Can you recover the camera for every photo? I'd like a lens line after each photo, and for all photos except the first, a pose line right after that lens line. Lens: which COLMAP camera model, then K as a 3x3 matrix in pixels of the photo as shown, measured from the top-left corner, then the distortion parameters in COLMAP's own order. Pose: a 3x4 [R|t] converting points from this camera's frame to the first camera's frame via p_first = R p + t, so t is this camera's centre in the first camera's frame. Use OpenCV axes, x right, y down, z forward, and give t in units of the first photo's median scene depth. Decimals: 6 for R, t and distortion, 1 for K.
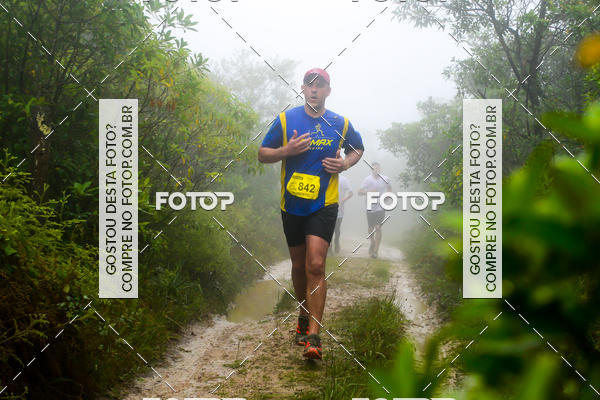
lens RADIAL K [[241.8, 0, 297.9], [0, 241.8, 202.0], [0, 0, 1]] dist [0.000387, 0.000535]
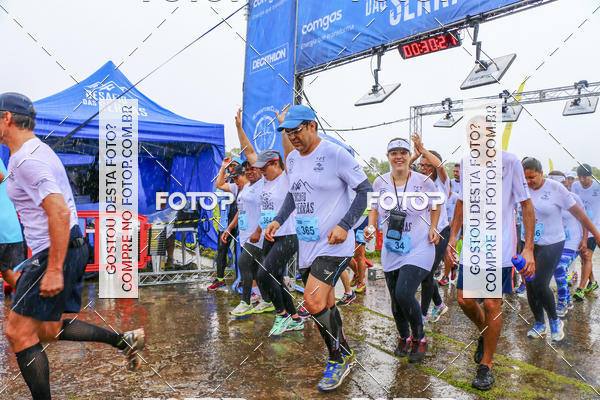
lens RADIAL K [[243.8, 0, 295.8], [0, 243.8, 201.7], [0, 0, 1]] dist [-0.000104, 0.000657]
pose [[0.999994, -0.001429, 0.003099, 1.495656], [0.001418, 0.999993, 0.003467, -0.000904], [-0.003104, -0.003462, 0.999989, -0.001890]]
